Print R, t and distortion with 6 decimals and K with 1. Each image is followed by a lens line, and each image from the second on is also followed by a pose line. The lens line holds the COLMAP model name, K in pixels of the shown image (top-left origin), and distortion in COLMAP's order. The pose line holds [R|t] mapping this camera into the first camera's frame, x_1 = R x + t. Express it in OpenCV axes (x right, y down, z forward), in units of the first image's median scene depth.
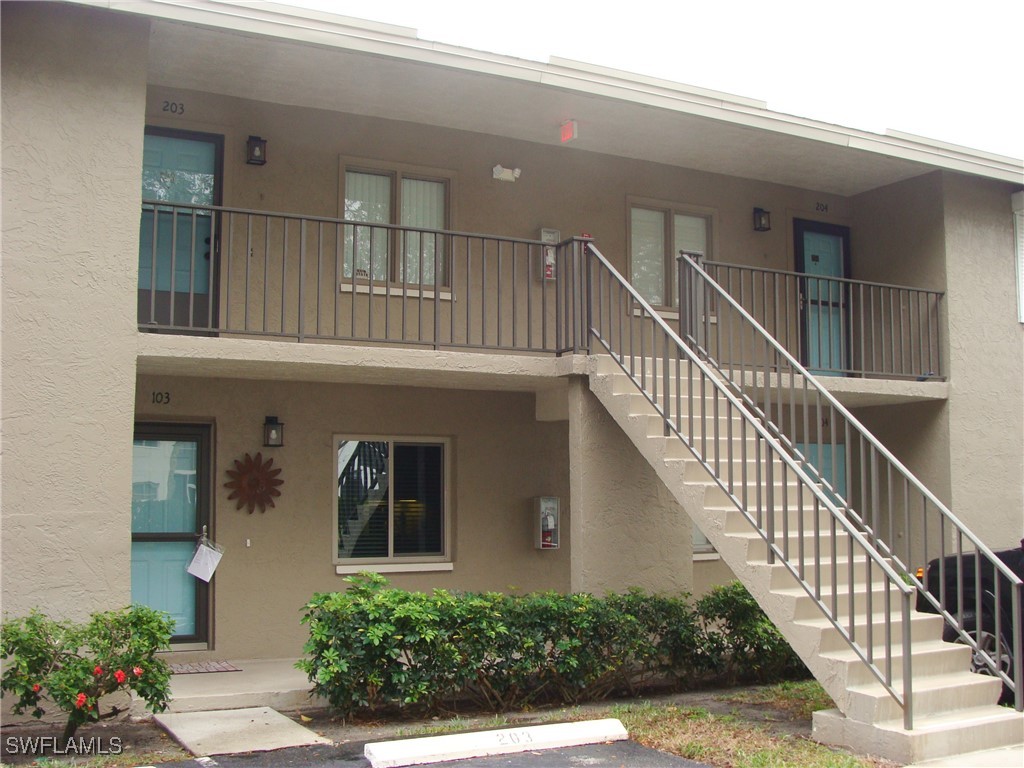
lens RADIAL K [[1147.3, 0, 512.0], [0, 1147.3, 384.0], [0, 0, 1]] dist [-0.184699, 0.204510]
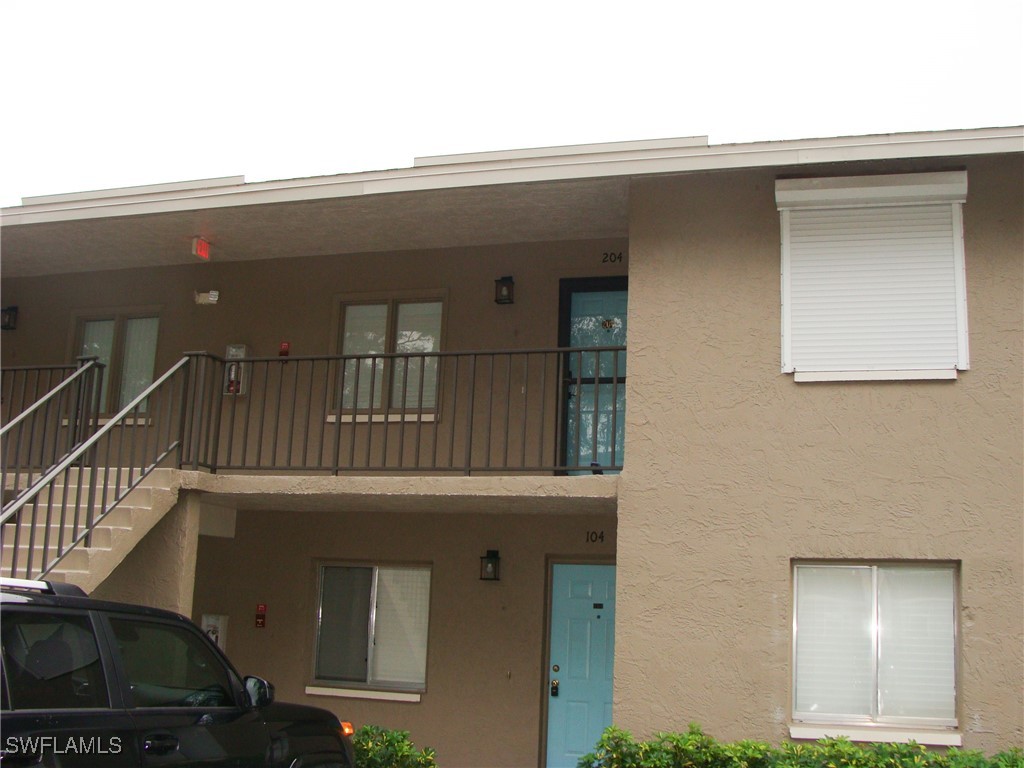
lens RADIAL K [[1147.3, 0, 512.0], [0, 1147.3, 384.0], [0, 0, 1]] dist [-0.184699, 0.204510]
pose [[0.704683, -0.115806, -0.700008, 0.733884], [0.025050, 0.990036, -0.138569, 0.034440], [0.709080, 0.080112, 0.700562, 0.391588]]
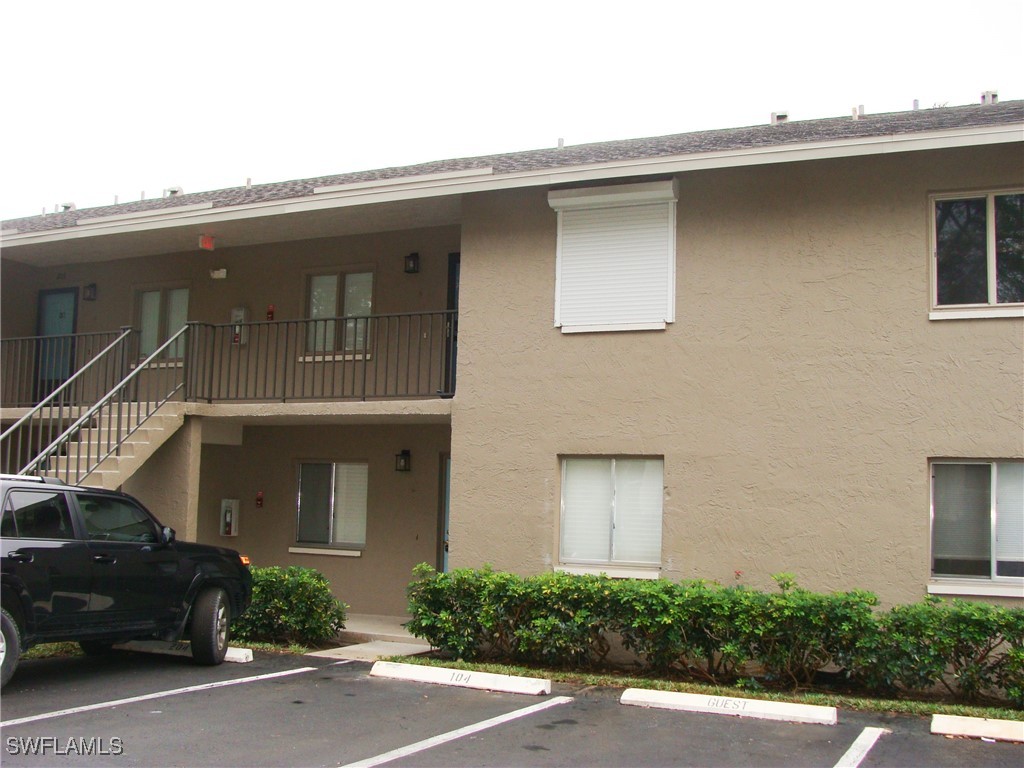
lens RADIAL K [[1147.3, 0, 512.0], [0, 1147.3, 384.0], [0, 0, 1]] dist [-0.184699, 0.204510]
pose [[0.588681, -0.068867, -0.805426, 1.099662], [0.047288, 0.997592, -0.050735, 0.035635], [0.806981, -0.008220, 0.590520, 0.368149]]
